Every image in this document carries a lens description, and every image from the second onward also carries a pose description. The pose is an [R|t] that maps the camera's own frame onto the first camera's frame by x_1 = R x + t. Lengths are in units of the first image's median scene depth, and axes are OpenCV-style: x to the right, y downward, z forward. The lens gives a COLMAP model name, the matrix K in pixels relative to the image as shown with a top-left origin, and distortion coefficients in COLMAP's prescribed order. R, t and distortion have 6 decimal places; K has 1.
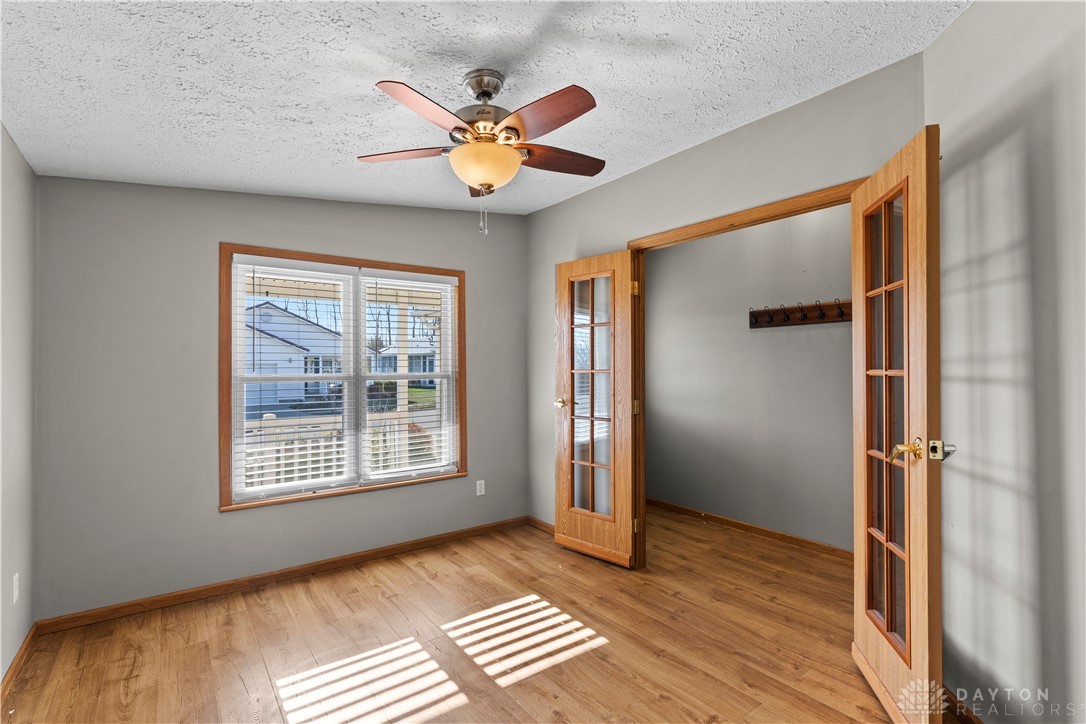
lens RADIAL K [[496.9, 0, 544.0], [0, 496.9, 366.9], [0, 0, 1]] dist [-0.009423, 0.000997]
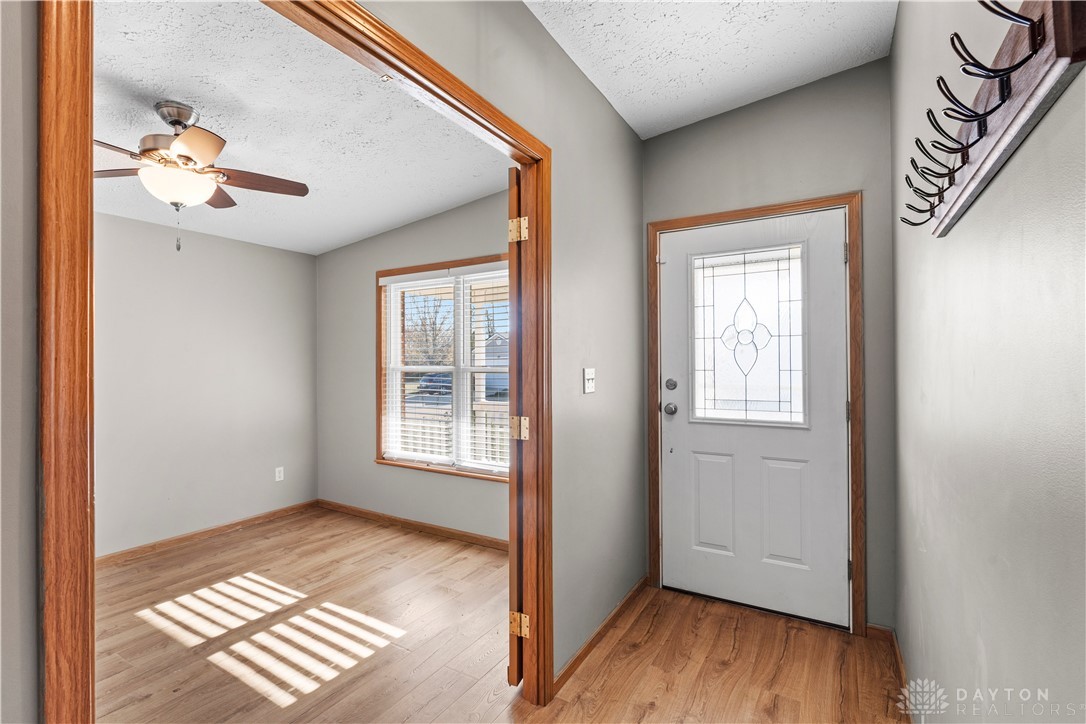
lens RADIAL K [[496.9, 0, 535.1], [0, 496.9, 360.1], [0, 0, 1]] dist [-0.009423, 0.000997]
pose [[0.382148, 0.004595, -0.924090, 0.934411], [0.004932, 0.999963, 0.007012, -0.009927], [0.924088, -0.007238, 0.382112, 0.982933]]
